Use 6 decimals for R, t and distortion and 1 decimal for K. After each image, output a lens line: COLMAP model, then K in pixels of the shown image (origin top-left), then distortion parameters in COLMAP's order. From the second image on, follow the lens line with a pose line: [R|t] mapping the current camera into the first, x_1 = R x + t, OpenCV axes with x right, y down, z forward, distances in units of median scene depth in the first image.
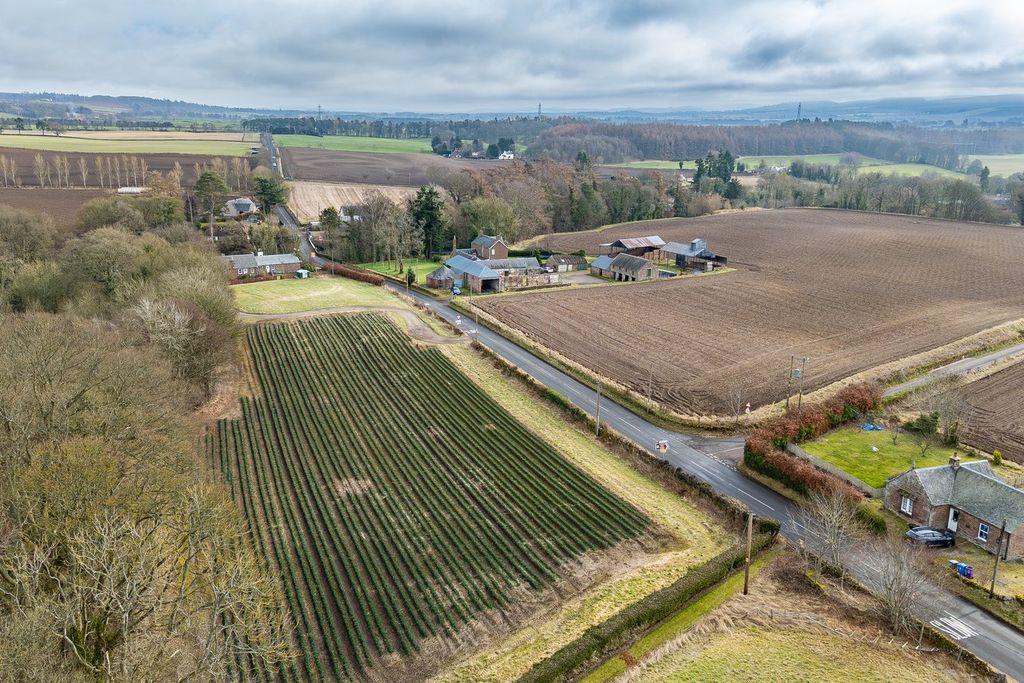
lens RADIAL K [[940.6, 0, 487.7], [0, 940.6, 341.6], [0, 0, 1]] dist [0.127453, -0.163800]
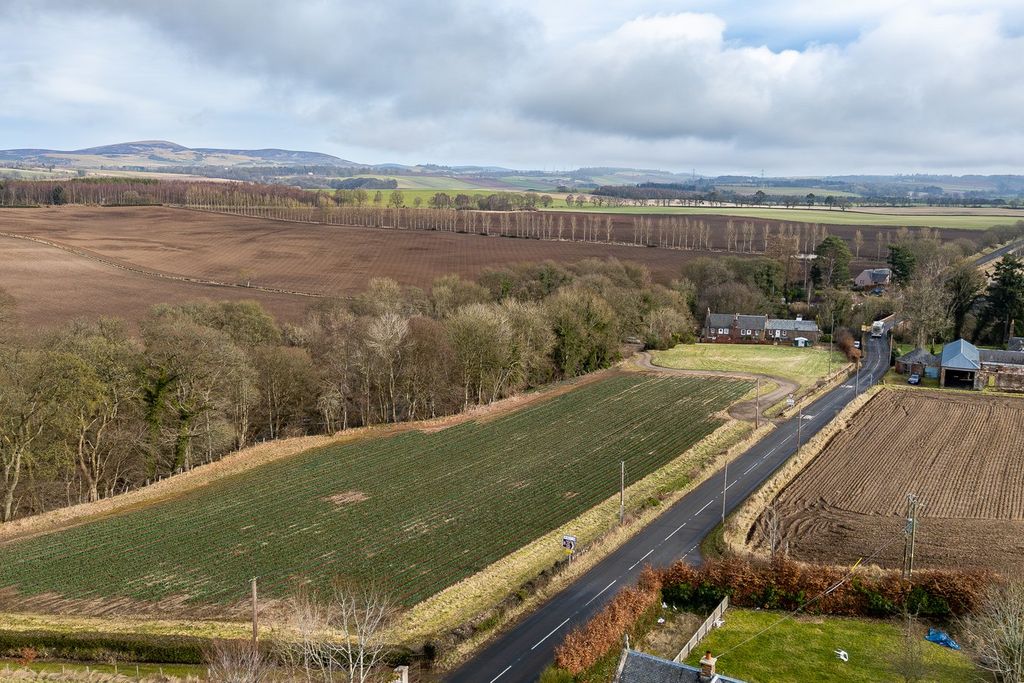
lens RADIAL K [[940.6, 0, 487.7], [0, 940.6, 341.6], [0, 0, 1]] dist [0.127453, -0.163800]
pose [[0.638943, 0.120820, -0.759707, 0.302209], [-0.184450, 0.982841, 0.001177, -0.017500], [0.746813, 0.139376, 0.650265, 0.180899]]
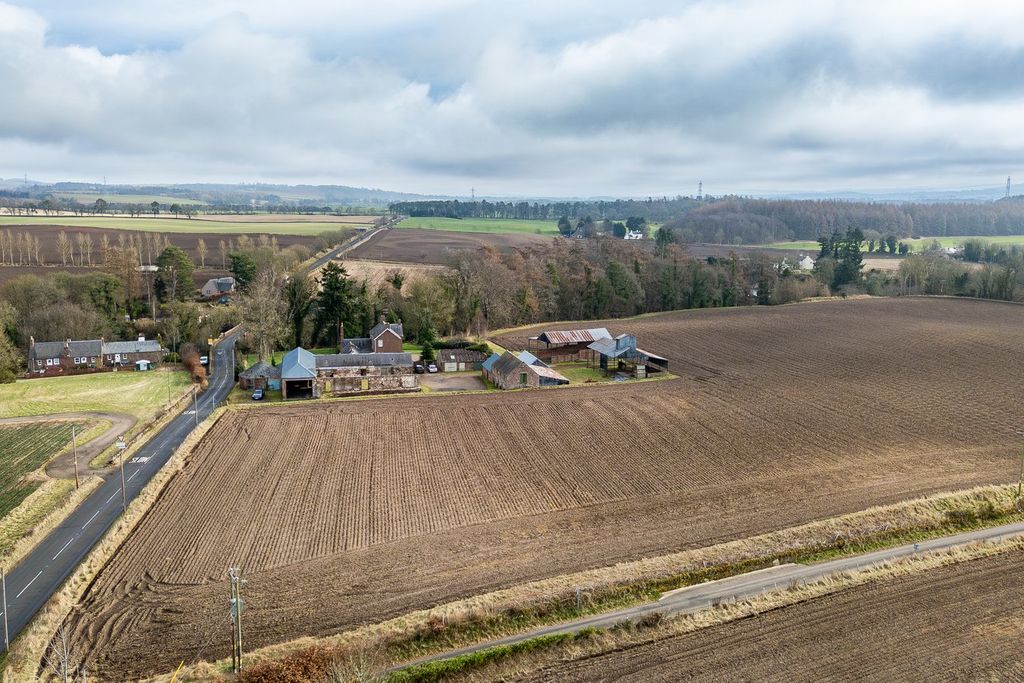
lens RADIAL K [[940.6, 0, 487.7], [0, 940.6, 341.6], [0, 0, 1]] dist [0.127453, -0.163800]
pose [[0.973571, 0.024469, -0.227071, 0.282786], [-0.044173, 0.995644, -0.082104, -0.036551], [0.224073, 0.089965, 0.970411, 0.254643]]
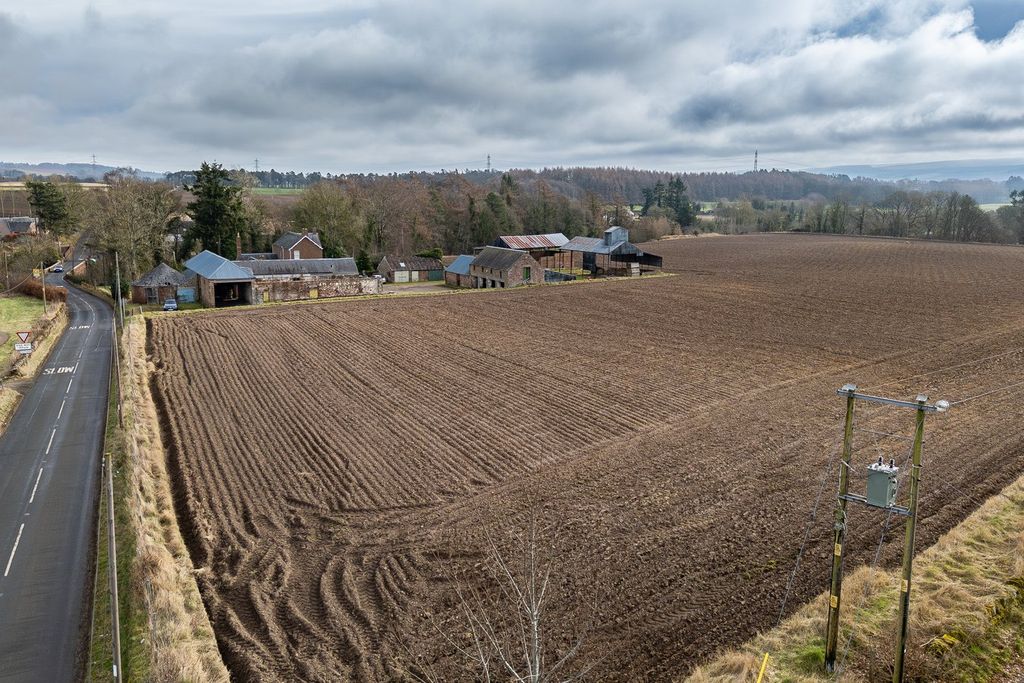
lens RADIAL K [[900.9, 0, 497.9], [0, 900.9, 341.2], [0, 0, 1]] dist [0.146928, -0.160428]
pose [[0.999229, -0.019187, 0.034245, 0.121161], [0.021550, 0.997313, -0.070017, 0.007547], [-0.032810, 0.070701, 0.996958, 0.406431]]
